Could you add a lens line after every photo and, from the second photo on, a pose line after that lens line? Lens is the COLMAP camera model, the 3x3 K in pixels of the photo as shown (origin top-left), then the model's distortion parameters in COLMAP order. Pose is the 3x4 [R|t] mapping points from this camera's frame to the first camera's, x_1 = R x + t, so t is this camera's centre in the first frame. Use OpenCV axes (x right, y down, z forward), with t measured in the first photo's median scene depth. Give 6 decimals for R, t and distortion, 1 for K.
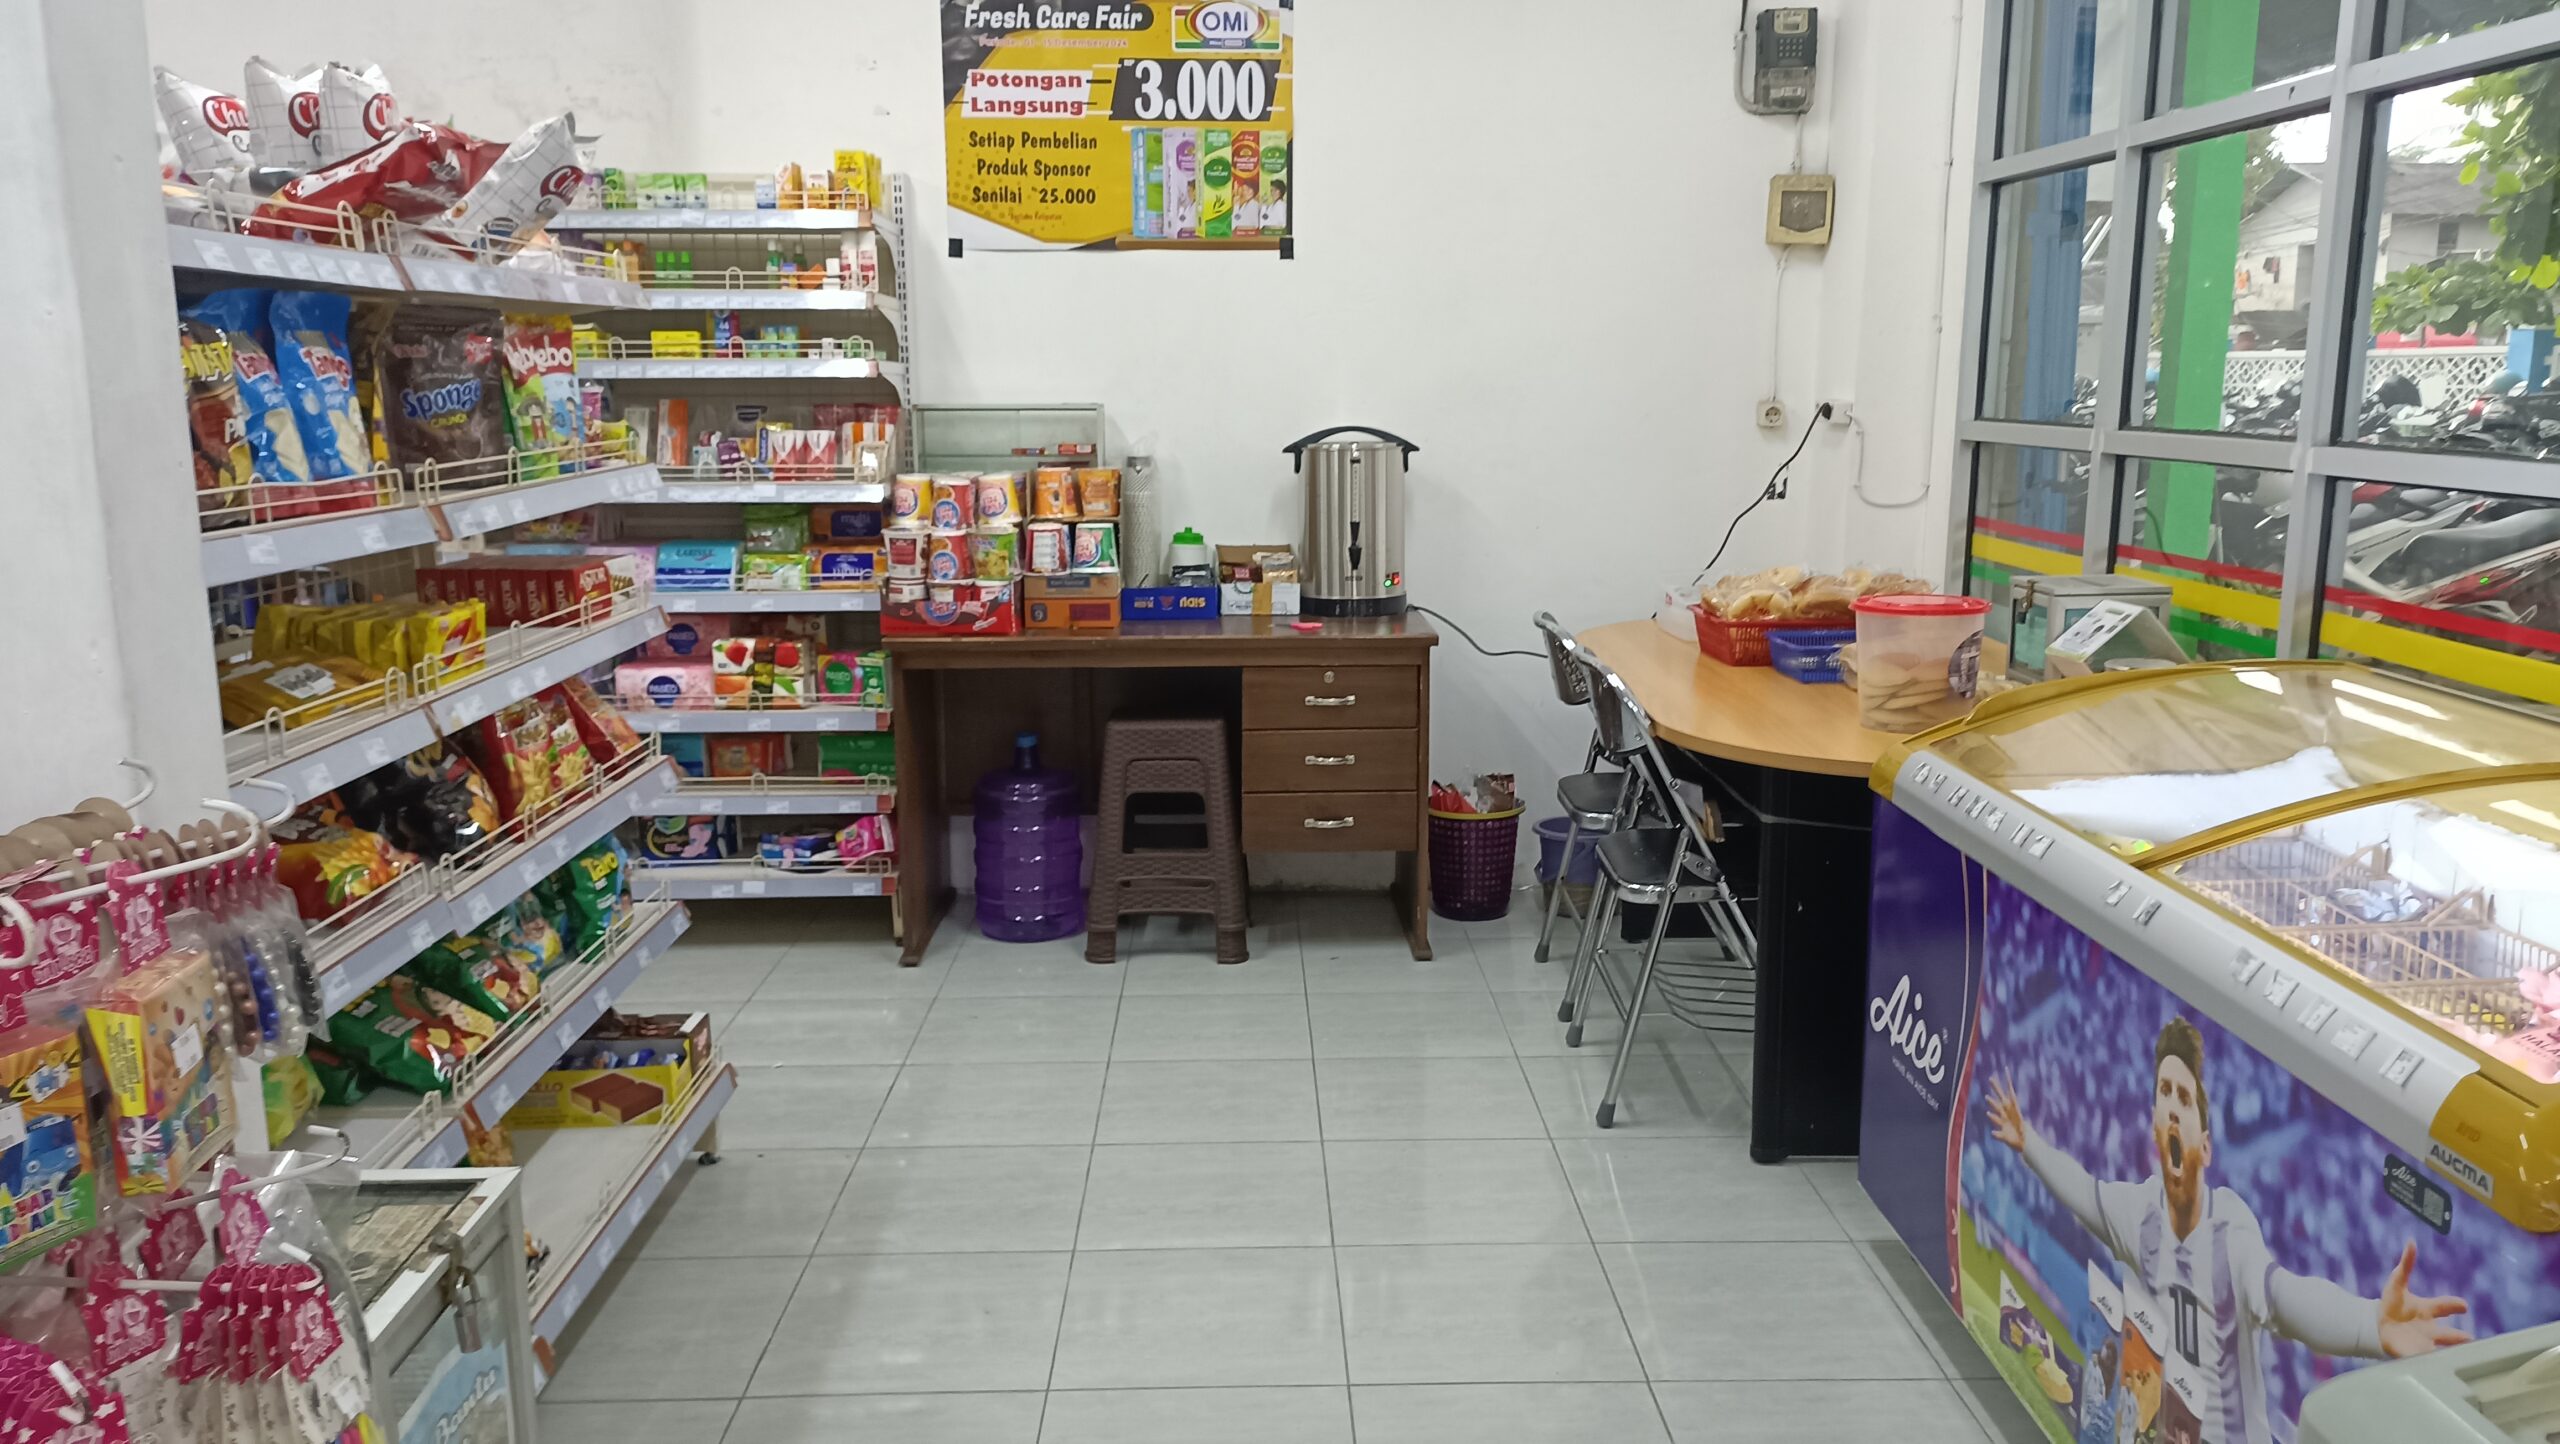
lens RADIAL K [[1890.5, 0, 1282.8], [0, 1890.5, 721.6], [0, 0, 1]] dist [0.042664, -0.052895]
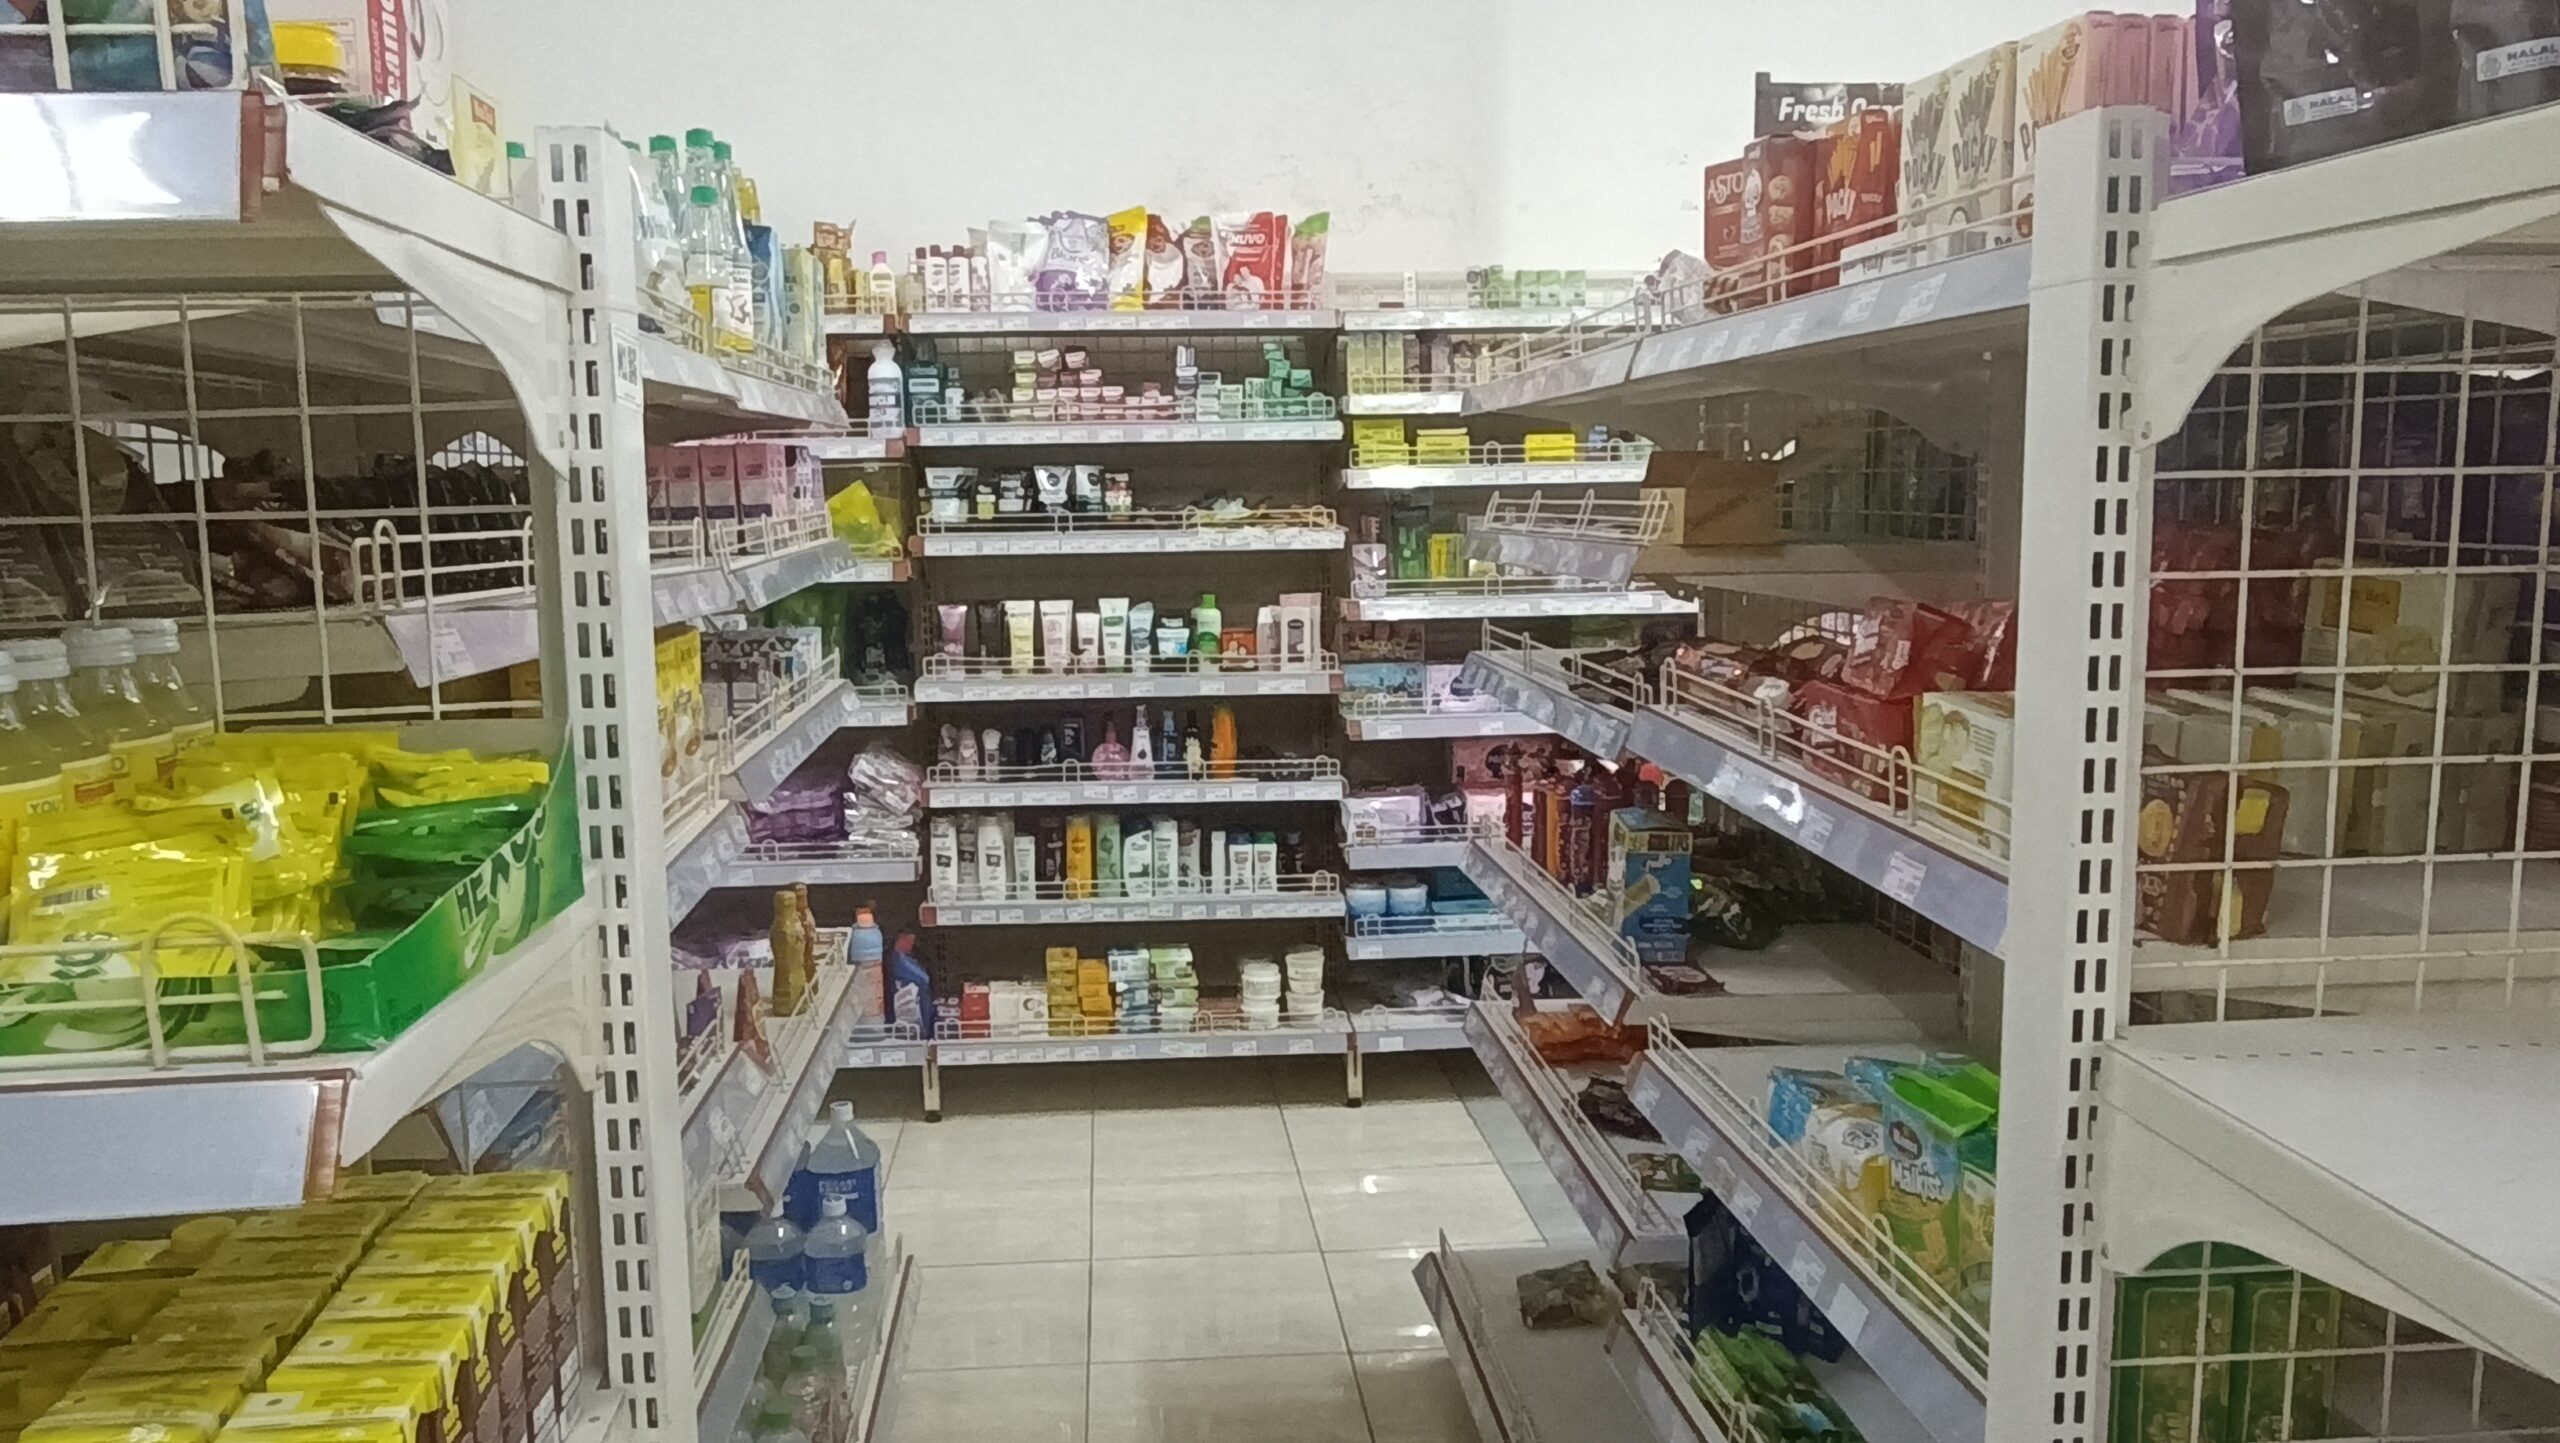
lens RADIAL K [[2097.8, 0, 1277.8], [0, 2097.8, 727.4], [0, 0, 1]] dist [-0.051956, -0.000254]
pose [[0.997995, -0.024238, 0.058470, -0.509363], [0.028107, 0.997405, -0.066284, 0.004512], [-0.056712, 0.067795, 0.996086, -0.016223]]
